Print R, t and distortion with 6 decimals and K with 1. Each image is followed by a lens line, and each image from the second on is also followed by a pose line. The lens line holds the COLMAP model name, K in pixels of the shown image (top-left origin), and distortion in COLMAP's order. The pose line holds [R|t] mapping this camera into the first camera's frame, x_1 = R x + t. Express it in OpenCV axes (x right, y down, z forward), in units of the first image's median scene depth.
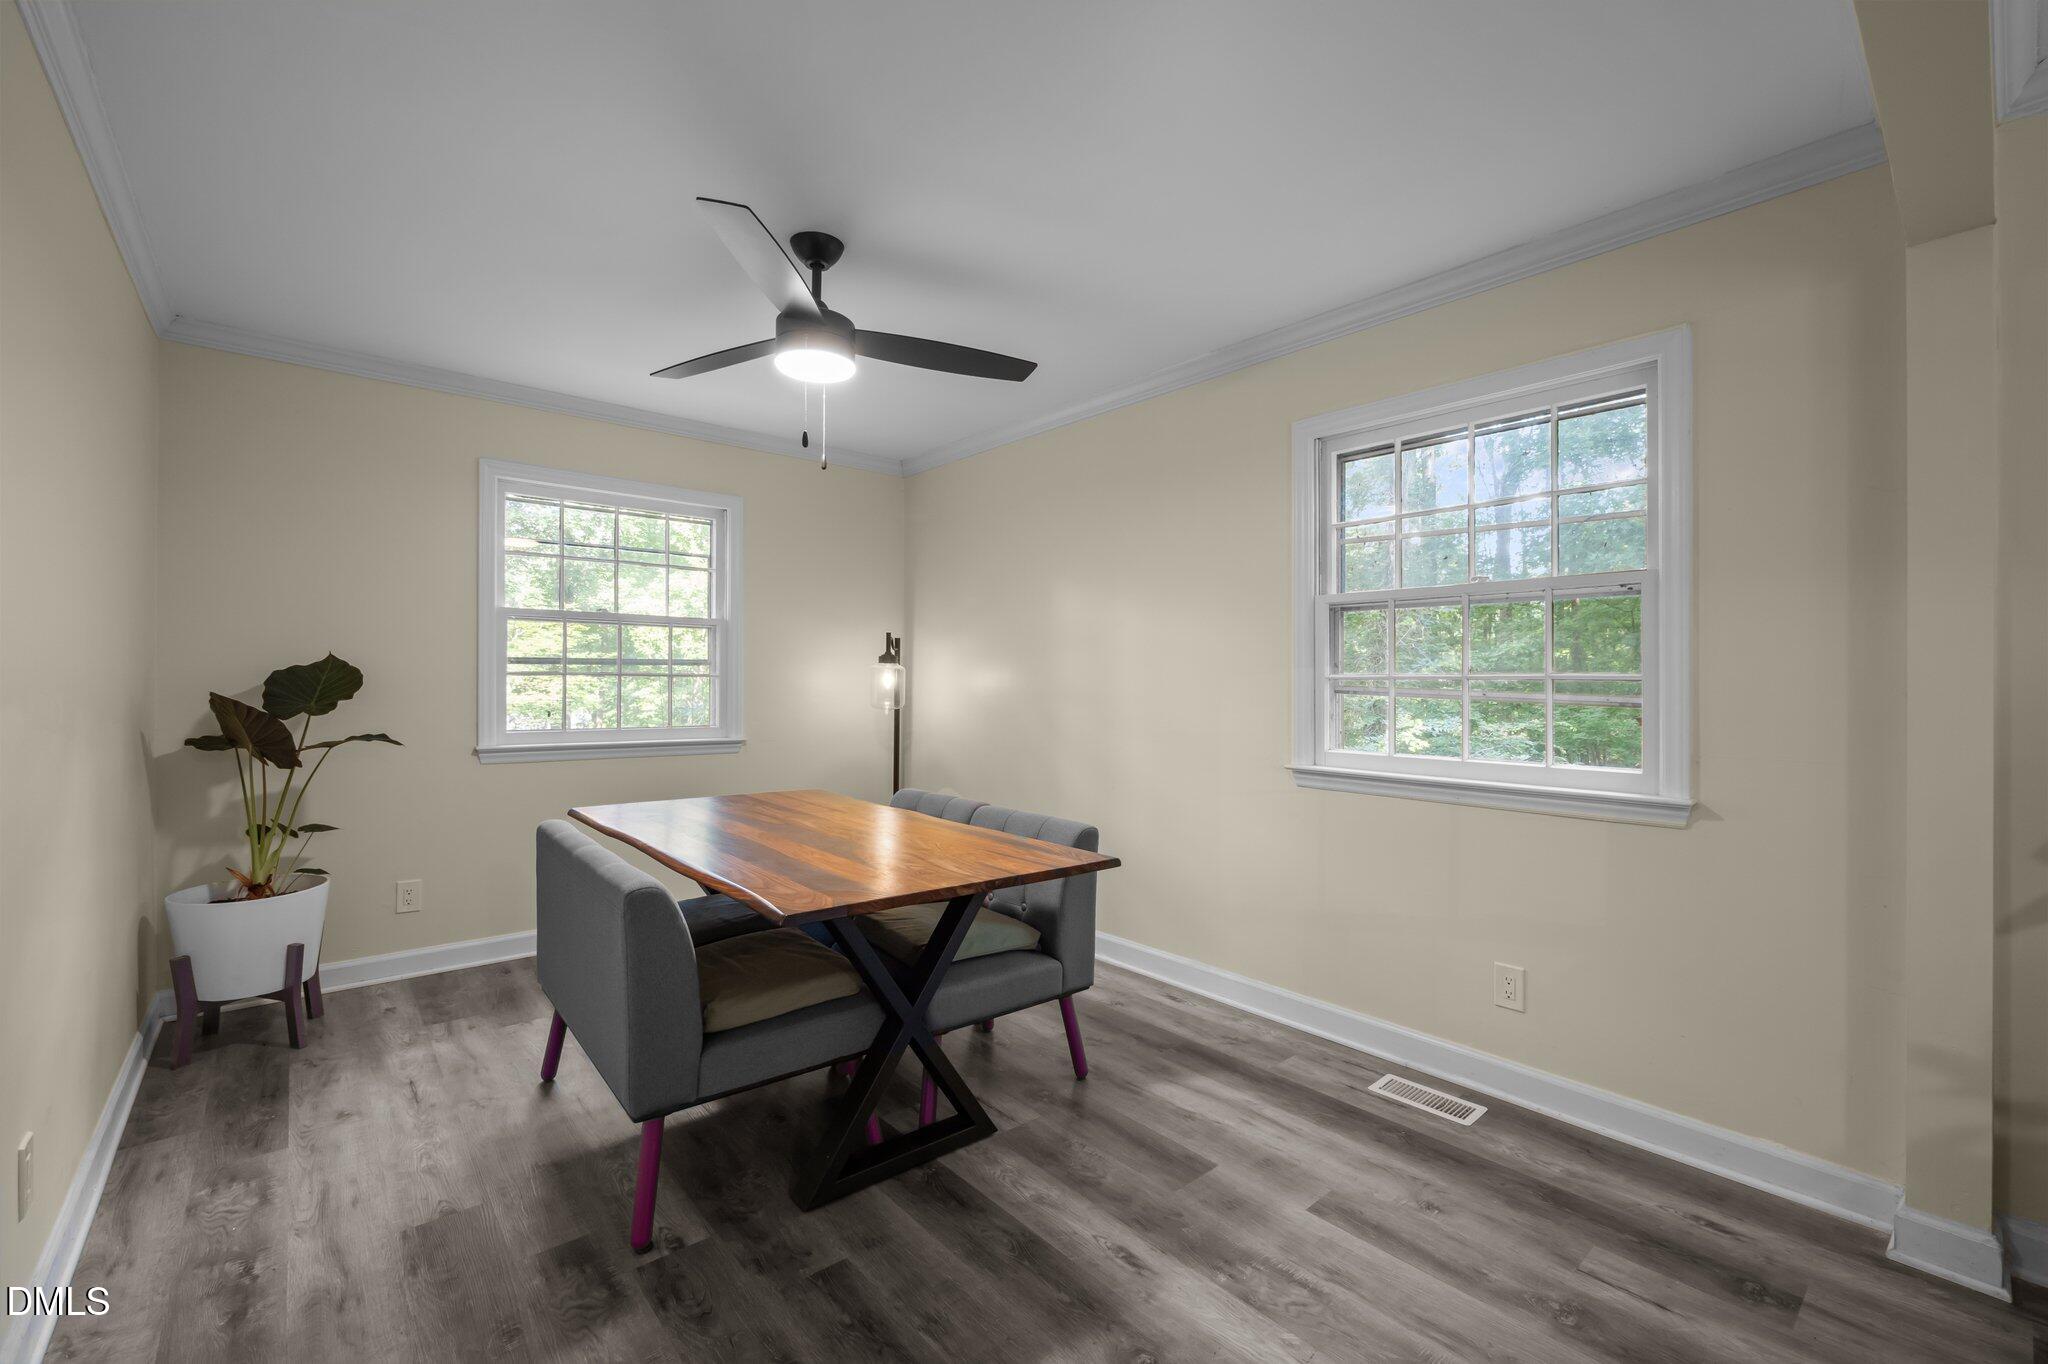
lens RADIAL K [[857.2, 0, 1024.8], [0, 857.2, 682.1], [0, 0, 1]] dist [-0.001656, -0.000250]
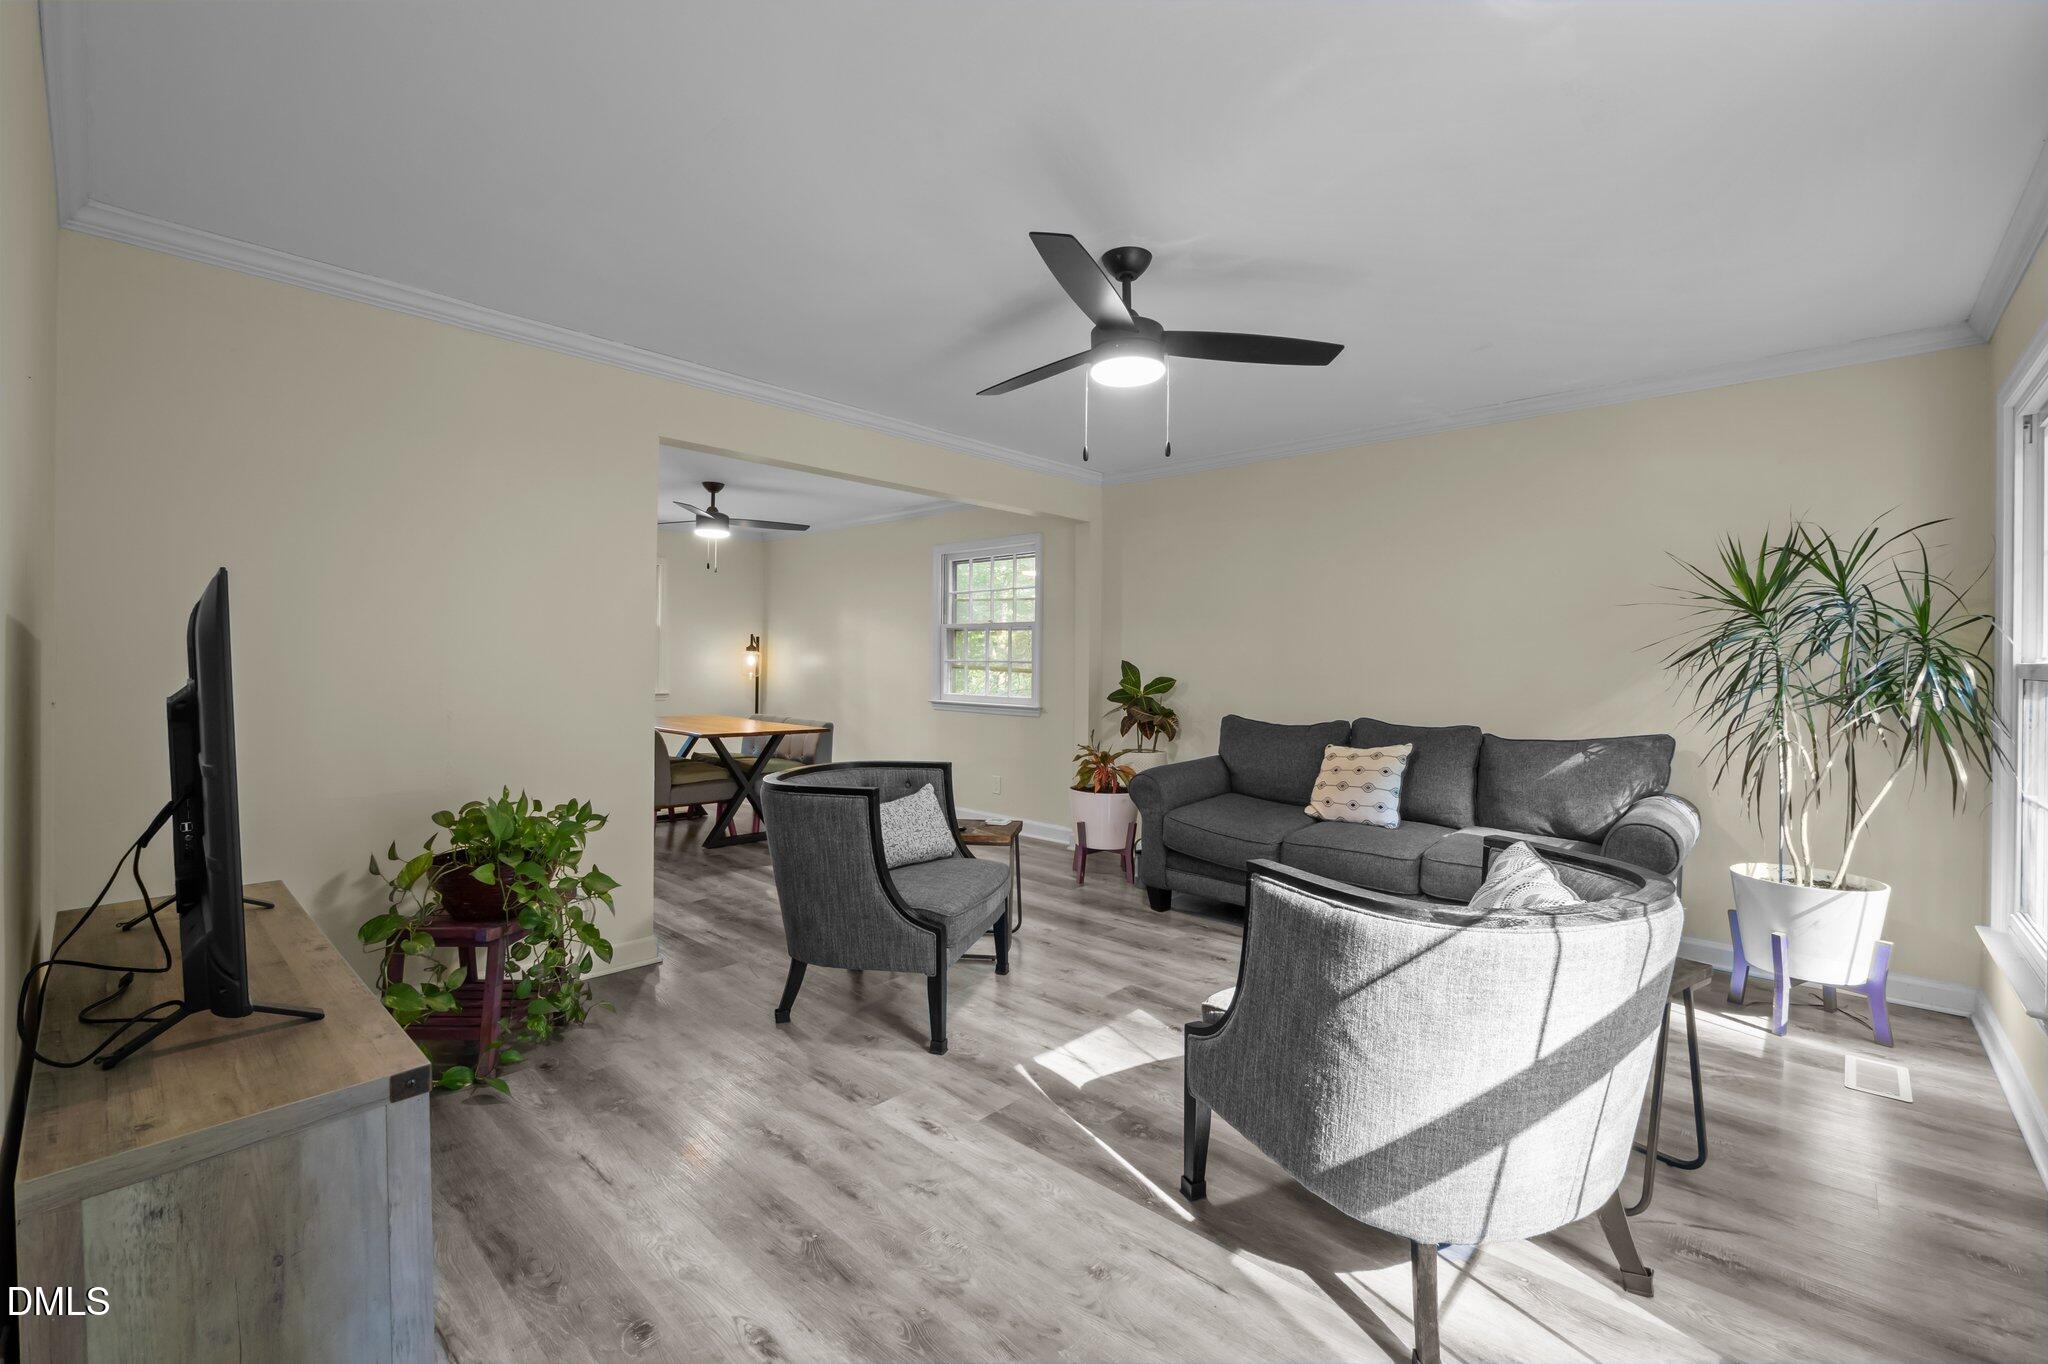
lens RADIAL K [[857.2, 0, 1025.4], [0, 857.2, 677.5], [0, 0, 1]] dist [-0.001656, -0.000250]
pose [[0.992772, 0.004404, 0.119934, 0.195743], [-0.006359, 0.999853, 0.015923, 0.001083], [-0.119846, -0.016571, 0.992654, -0.857681]]
